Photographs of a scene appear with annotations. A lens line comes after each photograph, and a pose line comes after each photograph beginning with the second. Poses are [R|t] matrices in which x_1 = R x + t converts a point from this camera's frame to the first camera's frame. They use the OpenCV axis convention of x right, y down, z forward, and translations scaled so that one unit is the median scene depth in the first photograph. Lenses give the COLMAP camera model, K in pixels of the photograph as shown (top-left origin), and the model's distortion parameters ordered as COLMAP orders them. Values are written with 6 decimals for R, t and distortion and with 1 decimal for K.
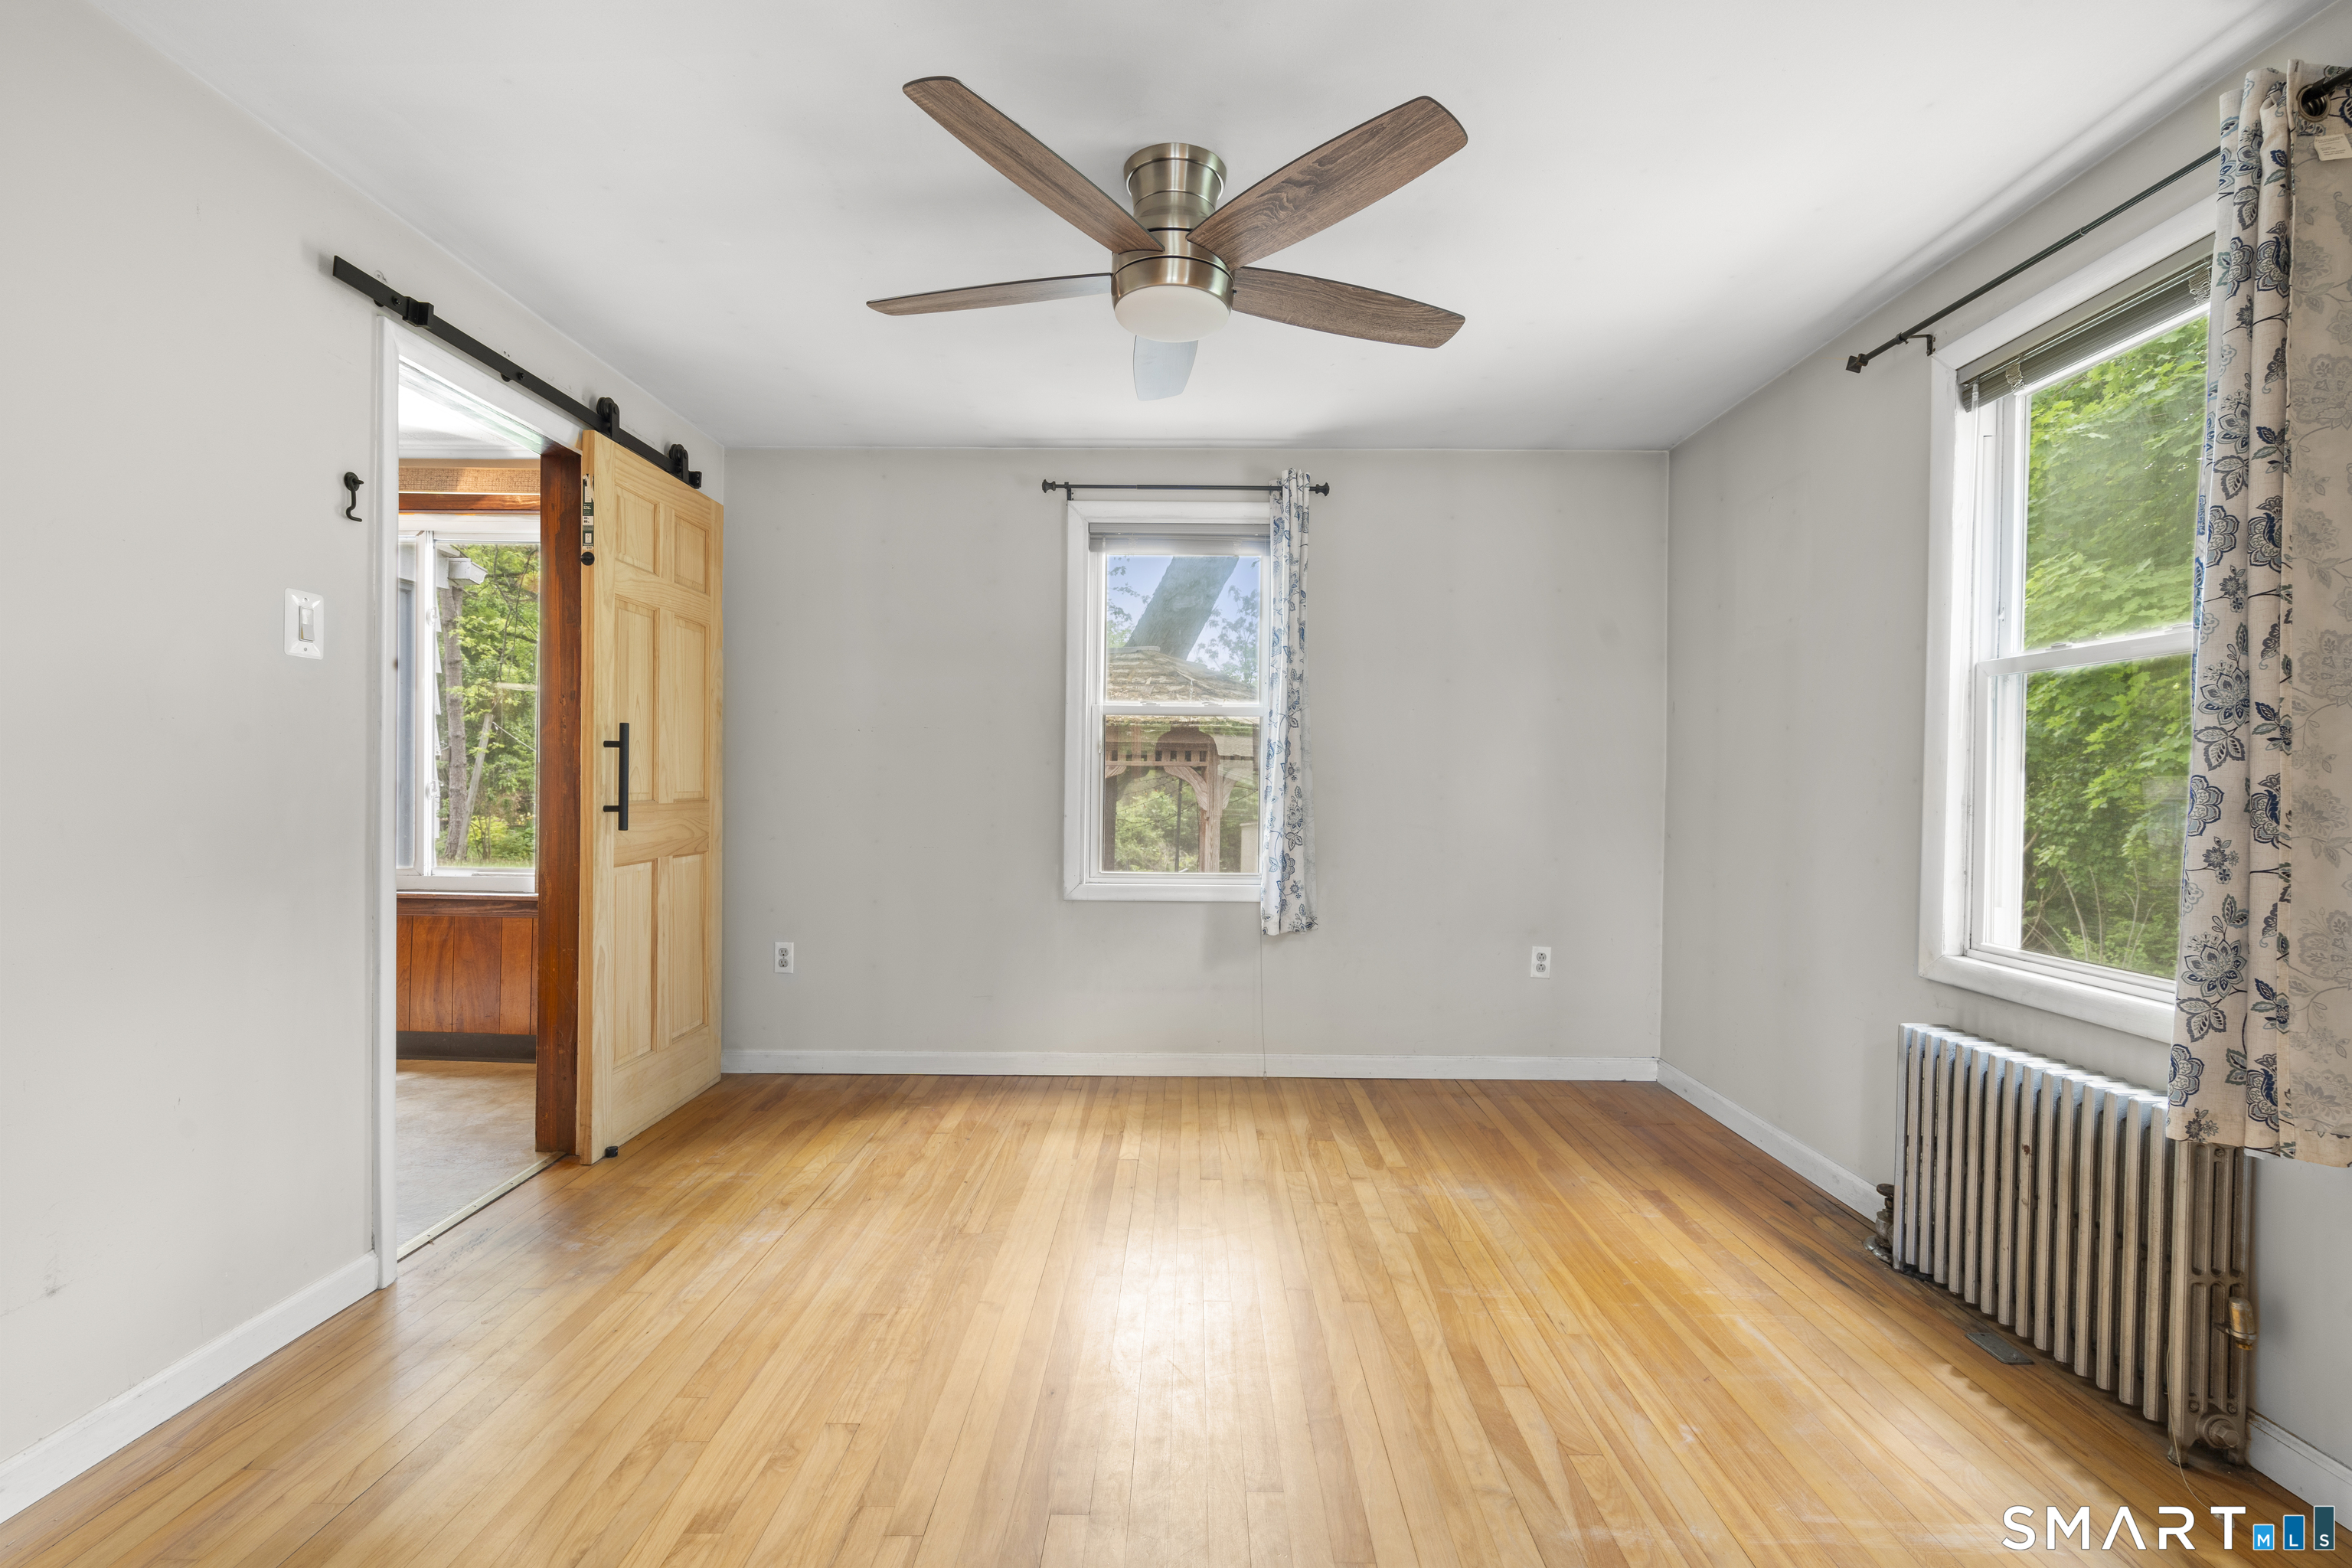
lens RADIAL K [[1054.3, 0, 1175.0], [0, 1054.3, 790.2], [0, 0, 1]] dist [-0.009116, 0.005563]
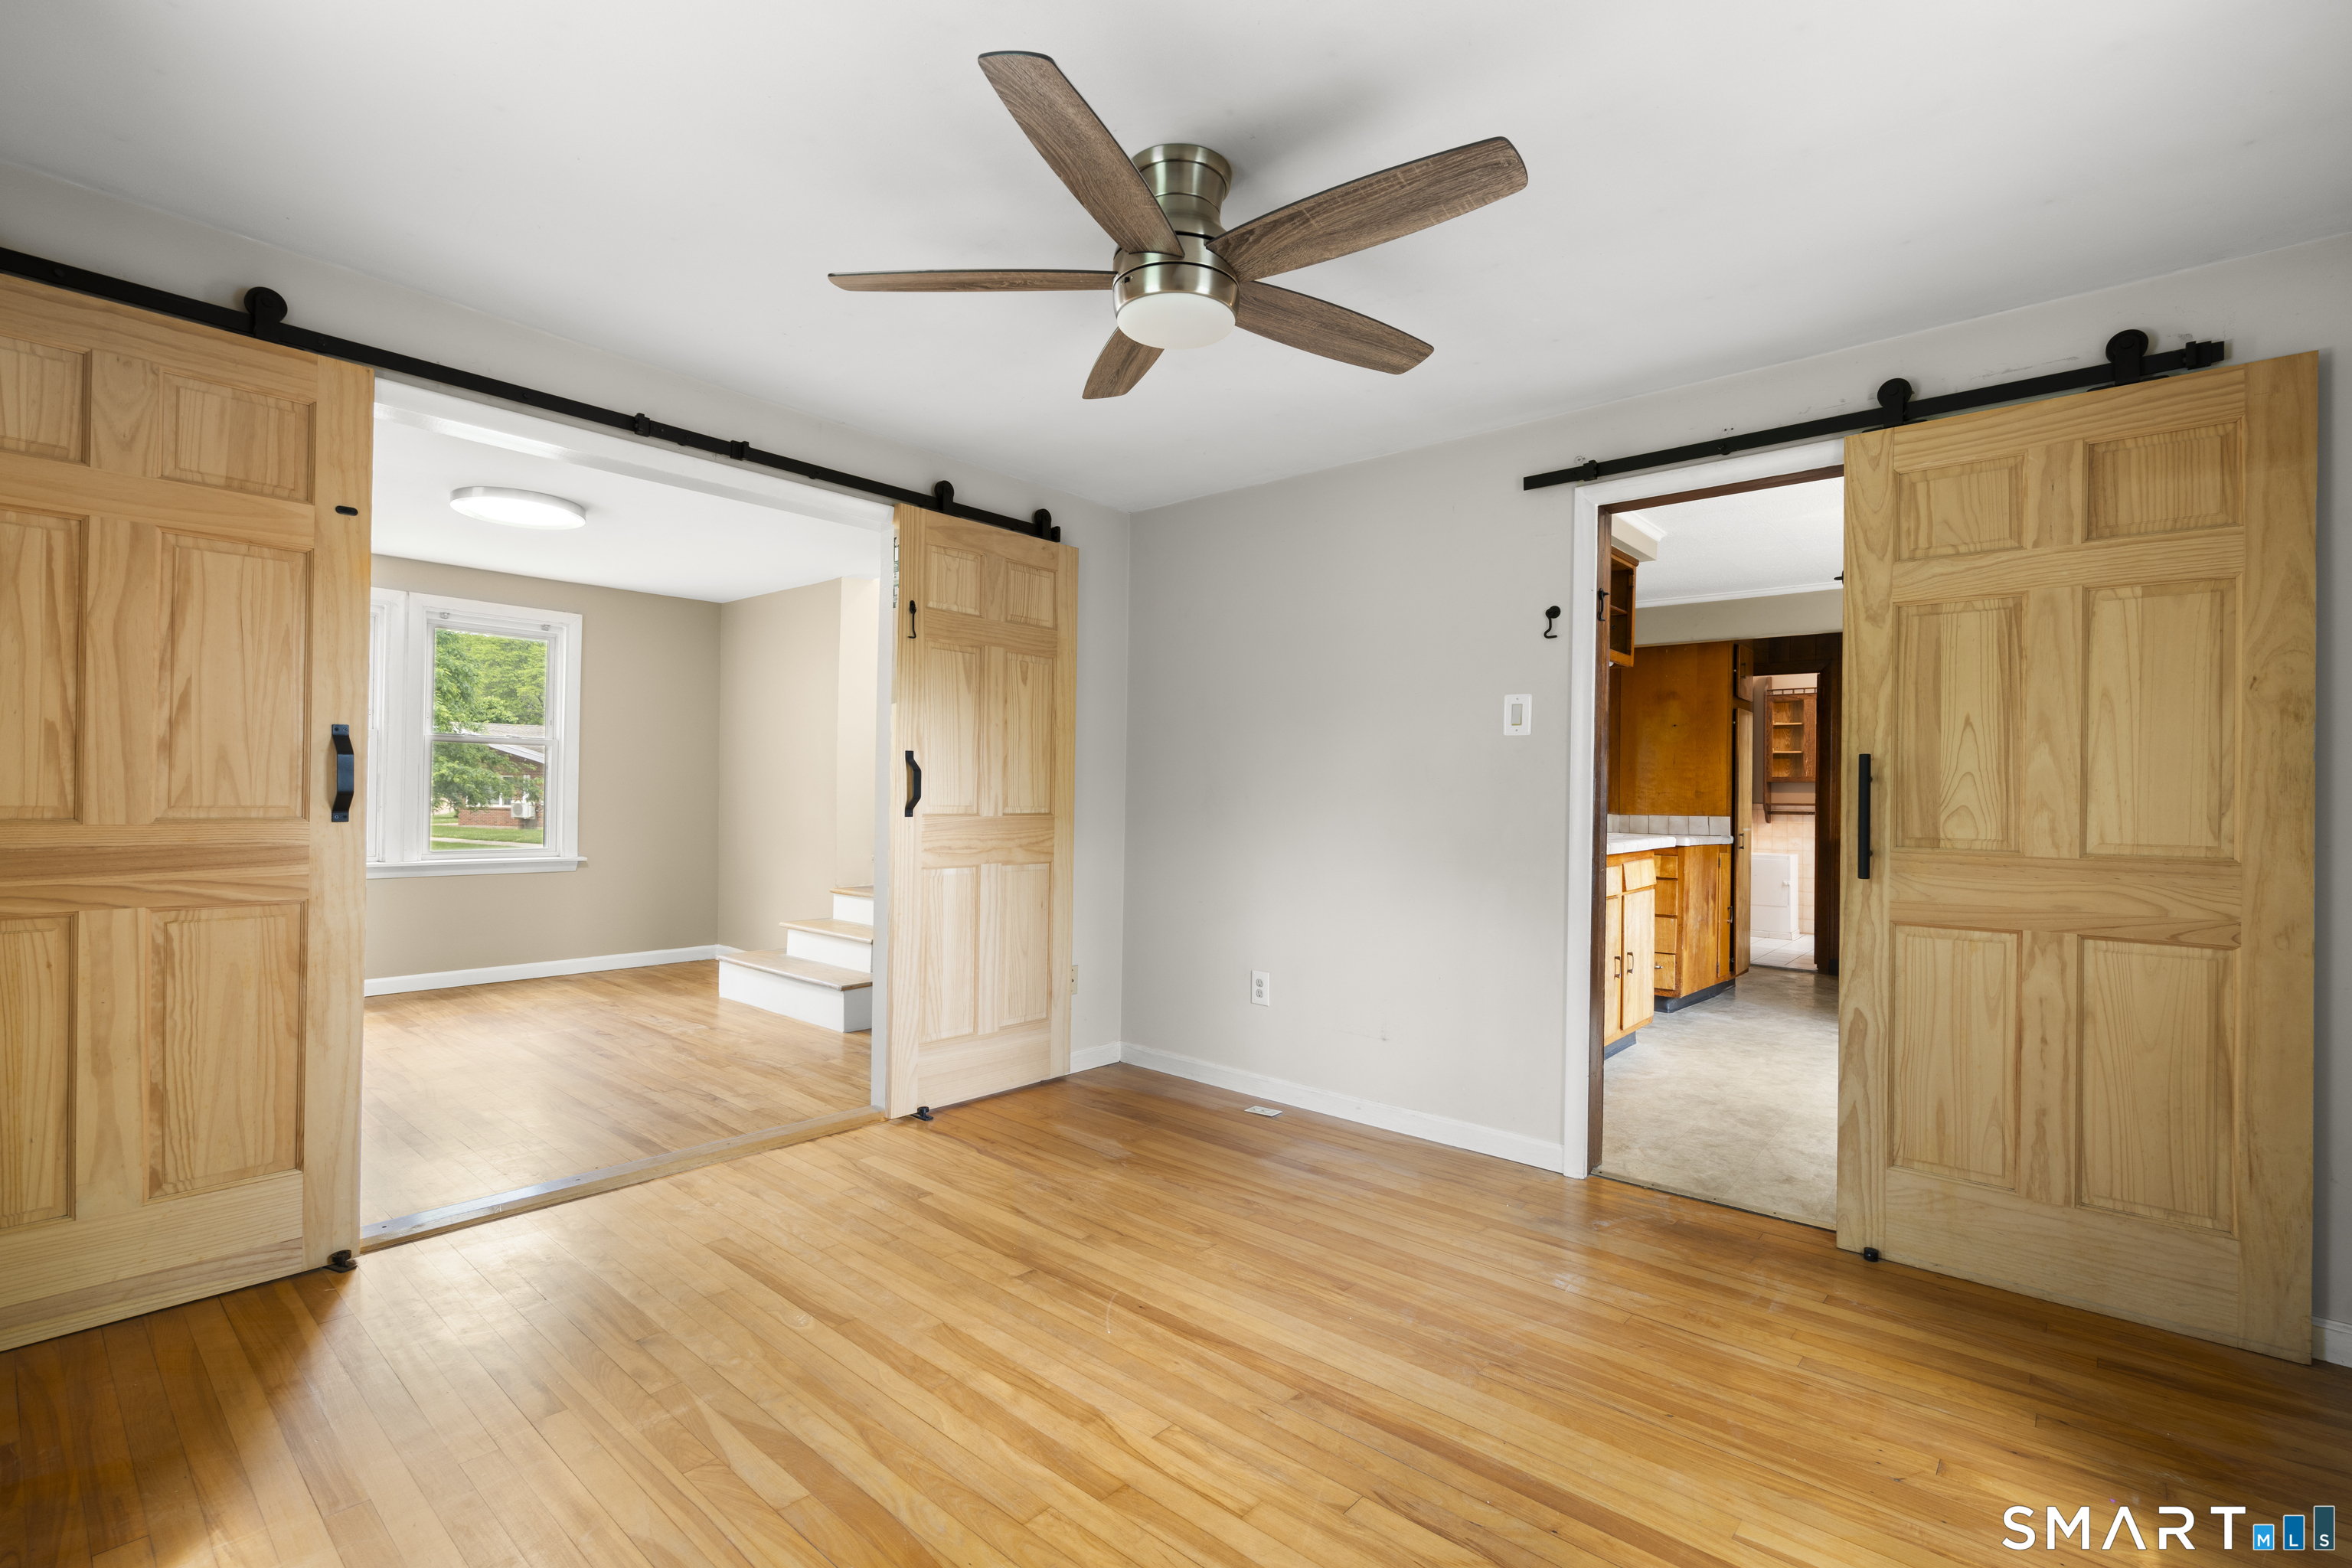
lens RADIAL K [[1054.3, 0, 1175.0], [0, 1054.3, 790.2], [0, 0, 1]] dist [-0.009116, 0.005563]
pose [[-0.647069, -0.025970, -0.761989, 0.707805], [-0.032823, 0.999442, -0.006190, -0.014687], [0.761724, 0.021005, -0.647561, 1.597971]]
